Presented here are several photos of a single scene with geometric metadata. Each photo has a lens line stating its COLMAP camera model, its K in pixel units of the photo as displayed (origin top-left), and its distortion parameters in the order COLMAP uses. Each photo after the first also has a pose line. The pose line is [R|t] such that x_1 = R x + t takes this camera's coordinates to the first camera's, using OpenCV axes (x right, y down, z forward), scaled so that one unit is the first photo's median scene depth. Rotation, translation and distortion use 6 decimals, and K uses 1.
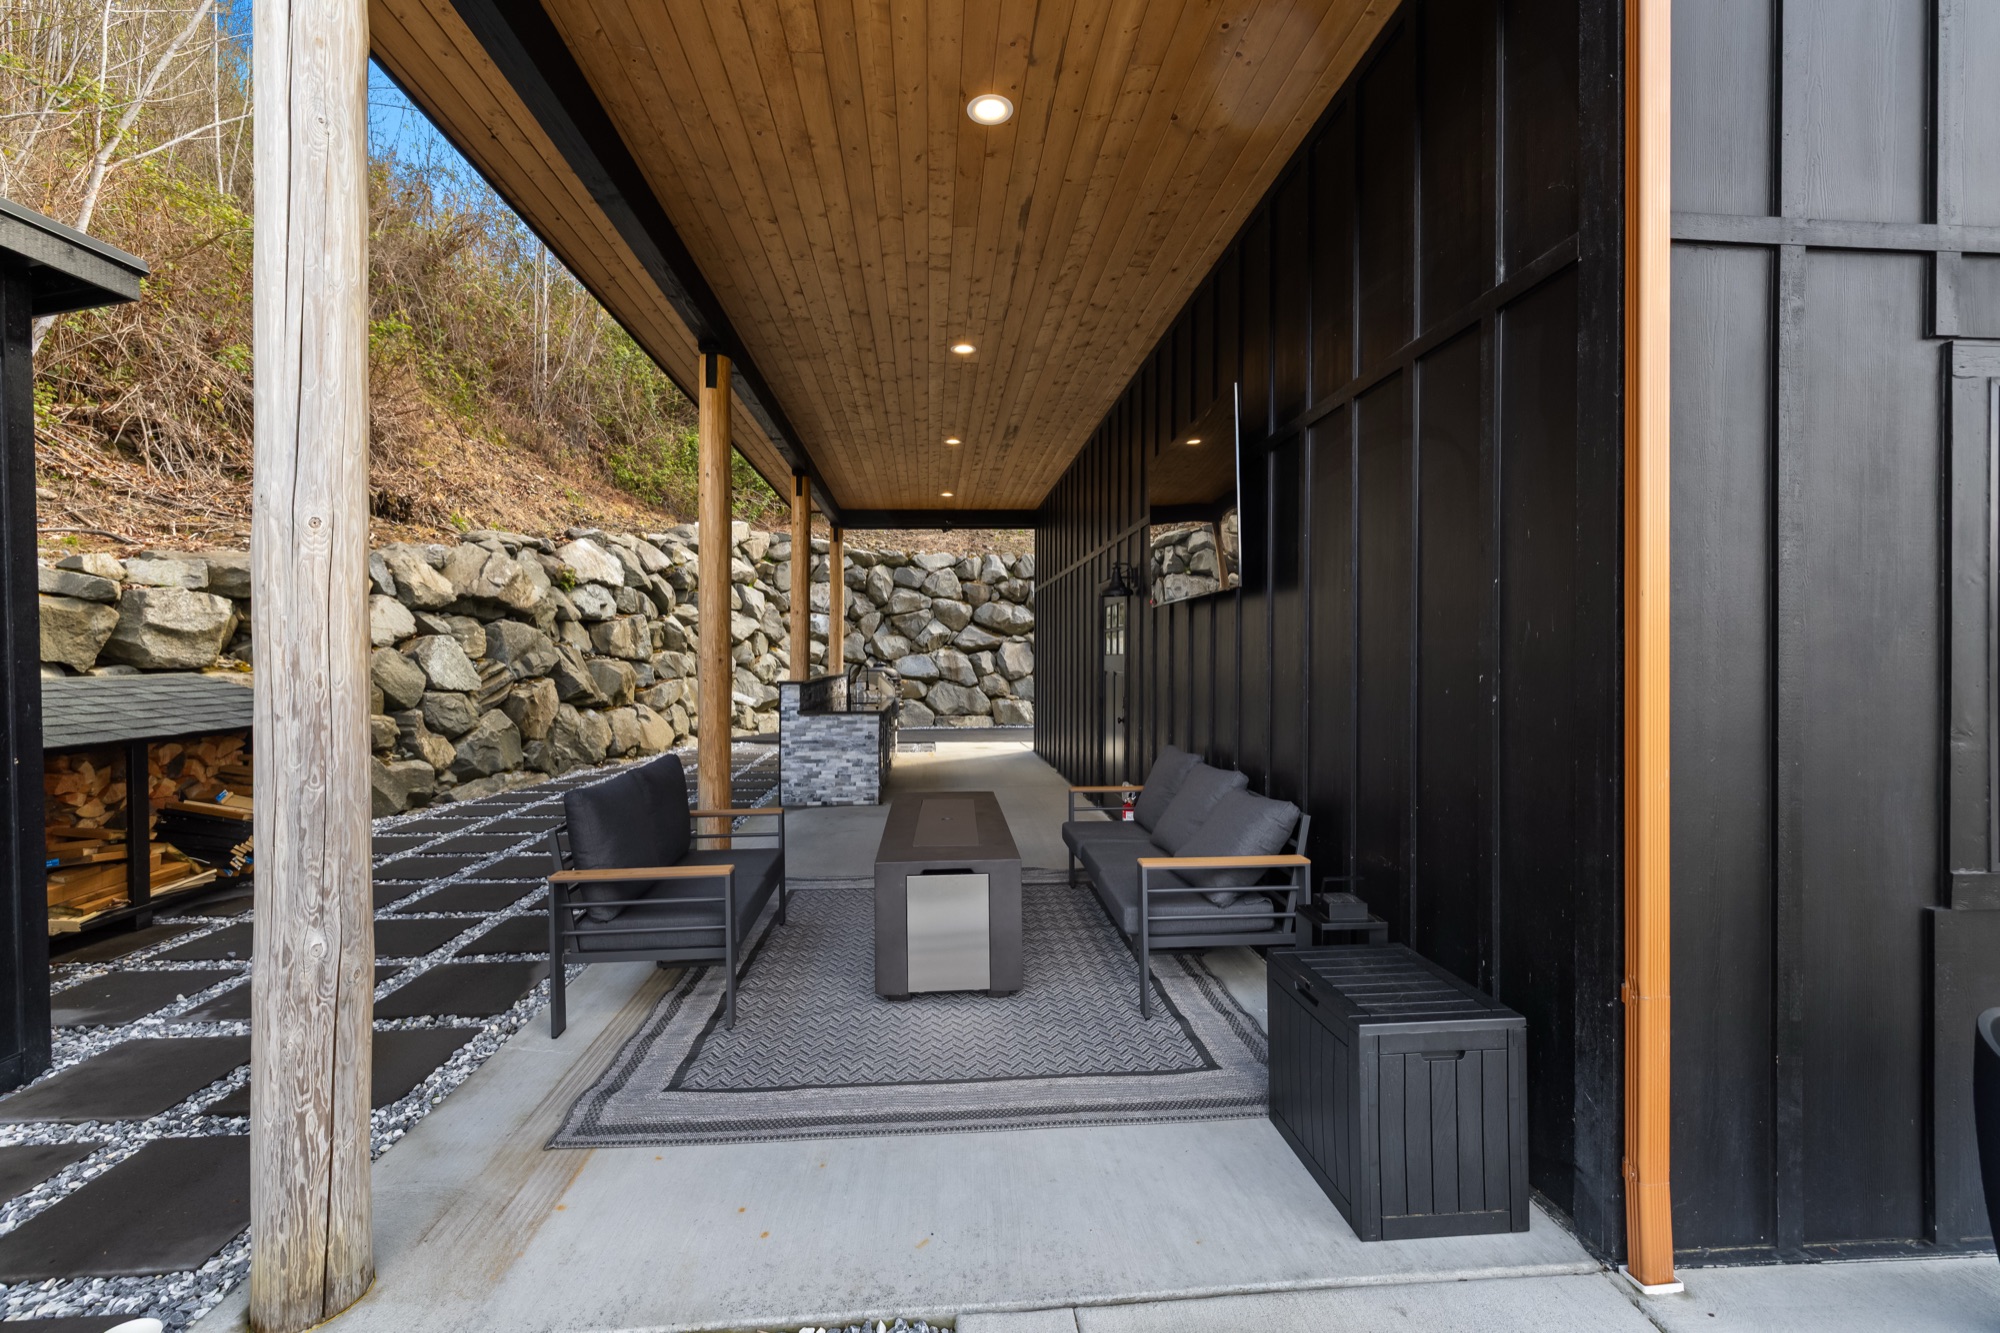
lens RADIAL K [[885.8, 0, 1008.1], [0, 885.8, 661.6], [0, 0, 1]] dist [0.000353, 0.000070]
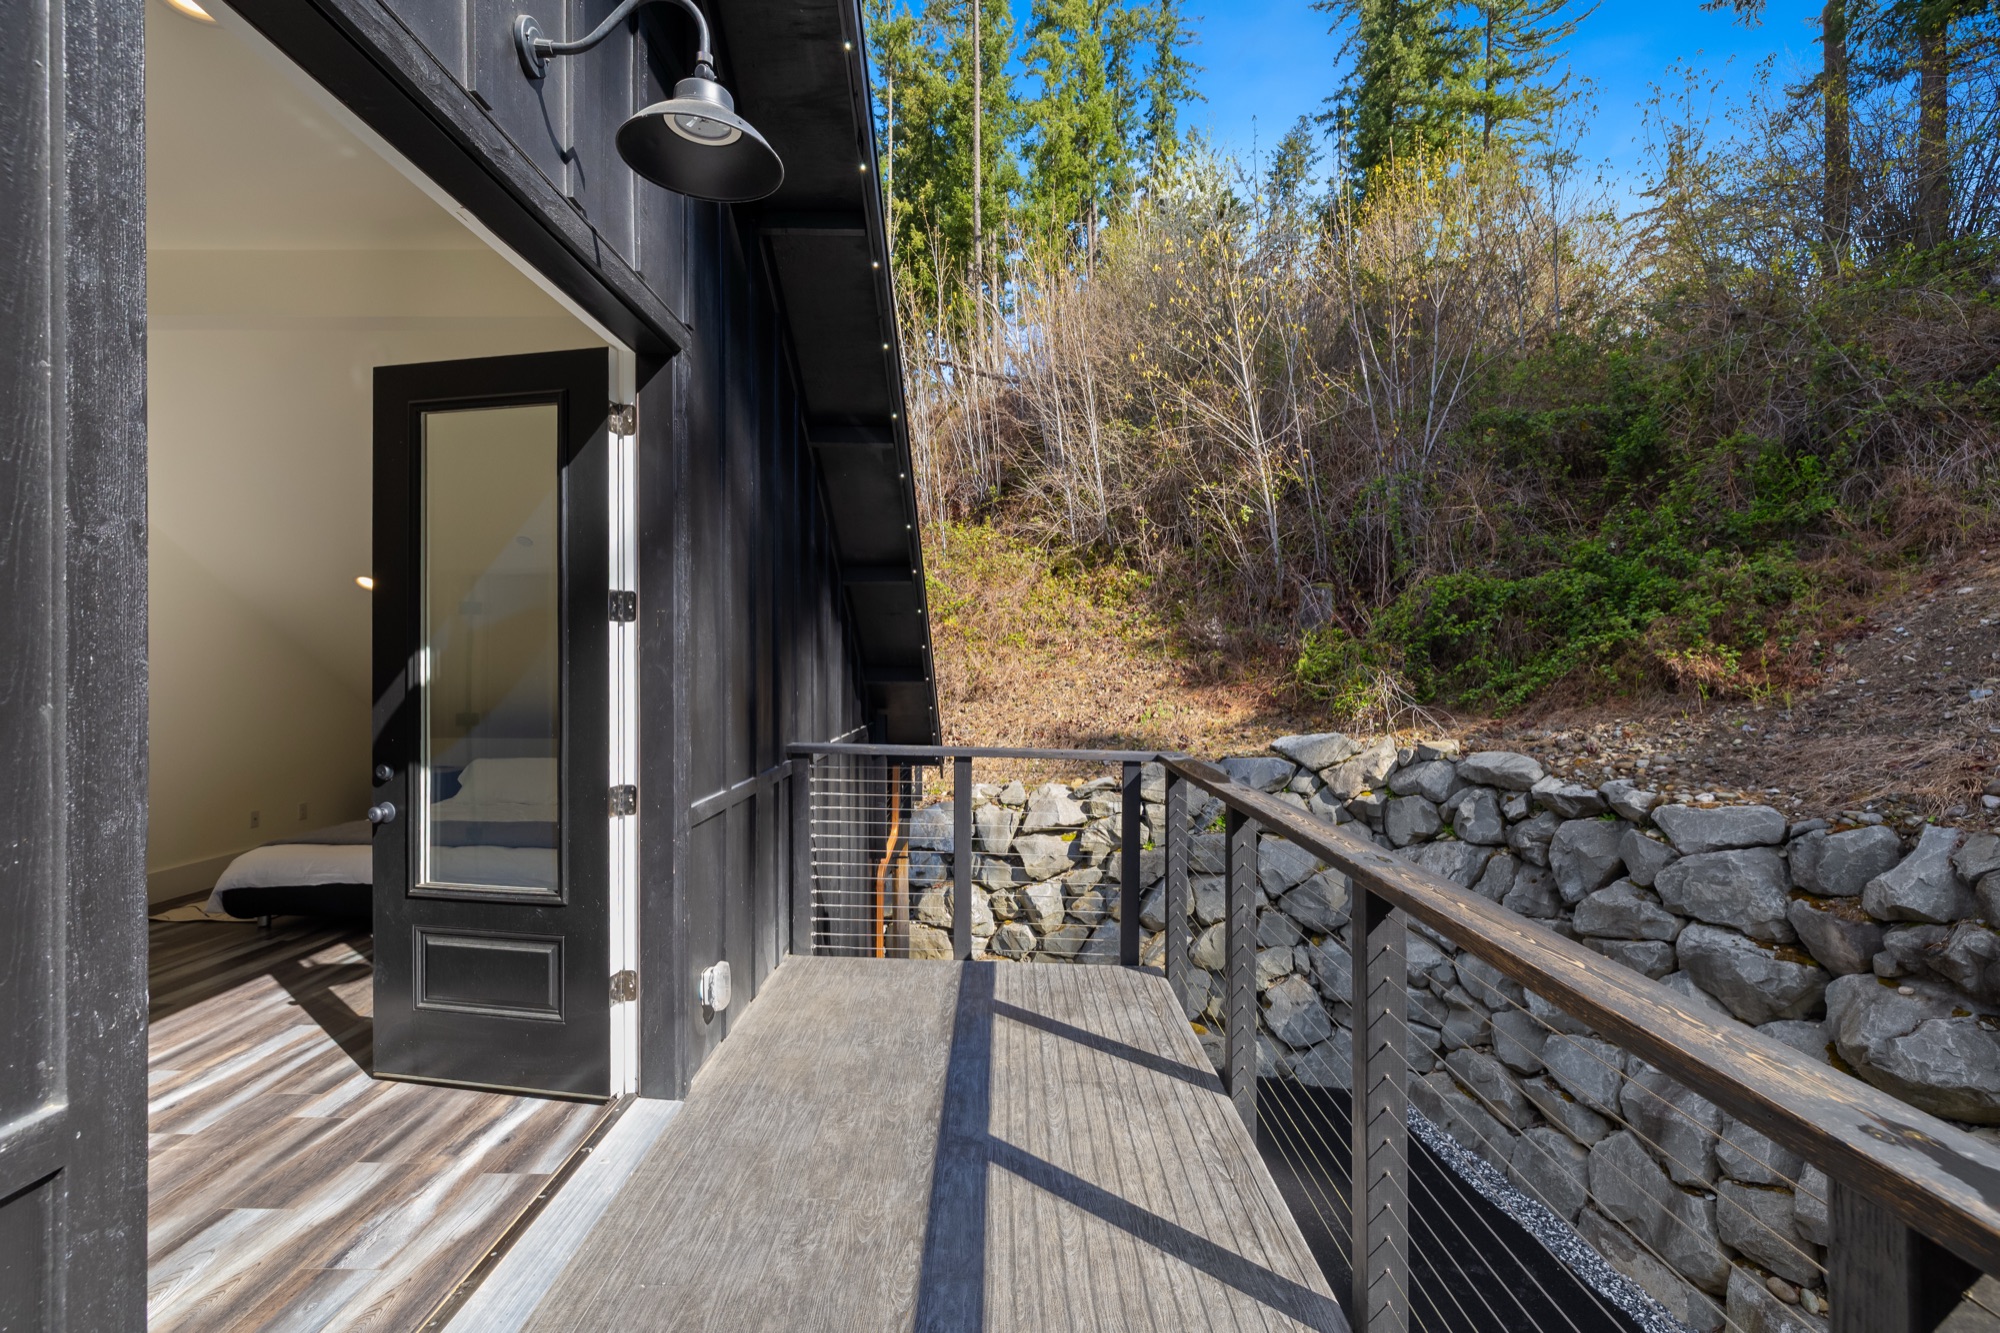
lens RADIAL K [[885.8, 0, 1008.1], [0, 885.8, 661.6], [0, 0, 1]] dist [0.000353, 0.000070]
pose [[-0.077589, -0.004594, -0.996975, 0.342372], [0.000965, 0.999989, -0.004684, -0.187691], [0.996985, -0.001326, -0.077583, 0.723569]]
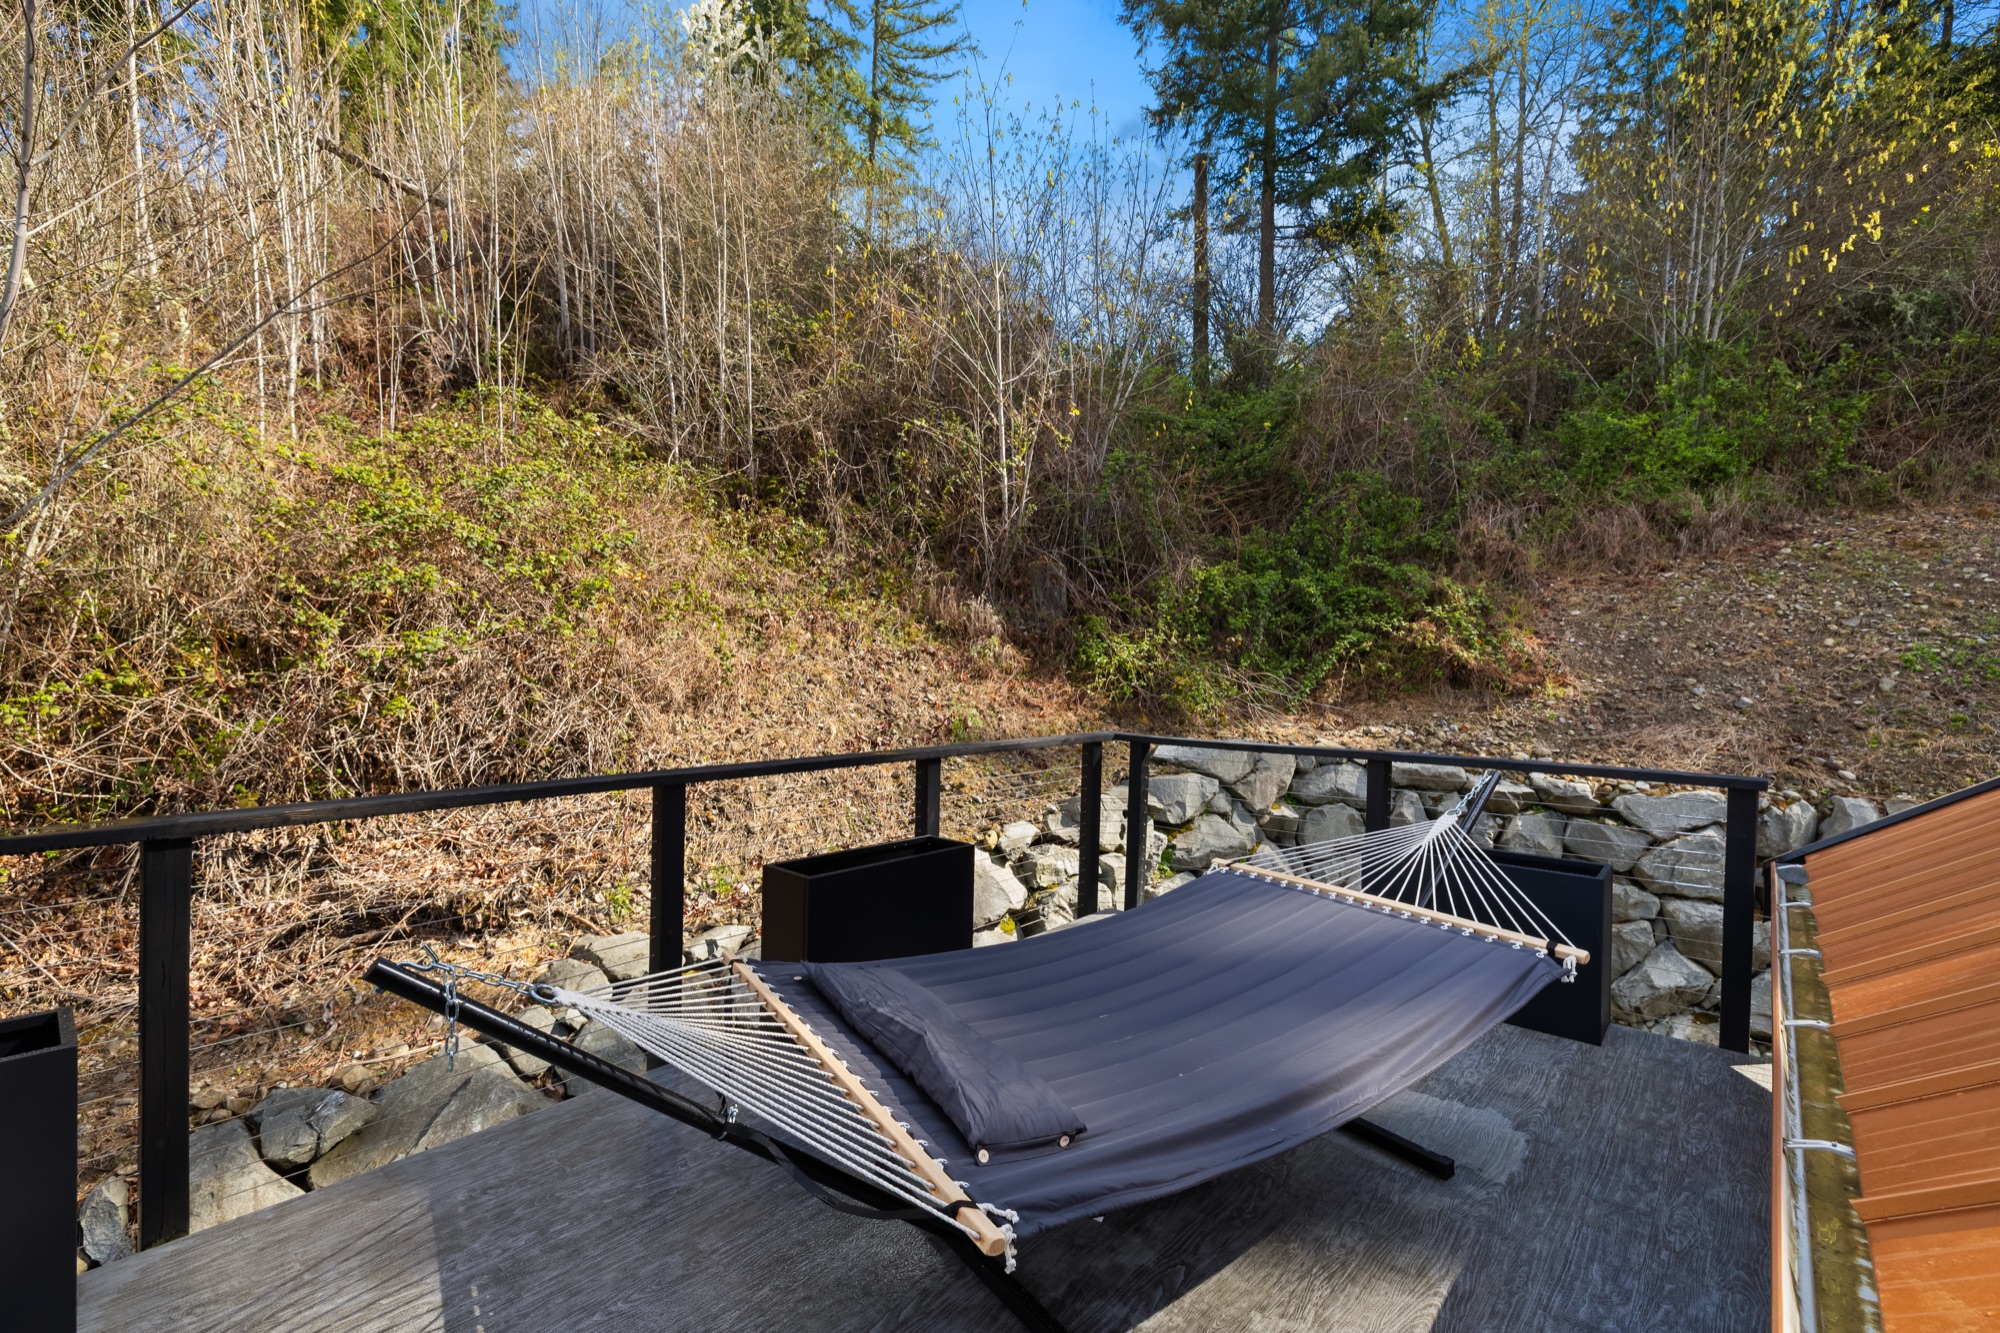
lens RADIAL K [[885.8, 0, 1008.1], [0, 885.8, 661.6], [0, 0, 1]] dist [0.000353, 0.000070]
pose [[0.685169, 0.018210, -0.728157, 0.013362], [-0.017465, 0.999811, 0.008570, -0.190242], [0.728175, 0.006846, 0.685357, 0.443587]]
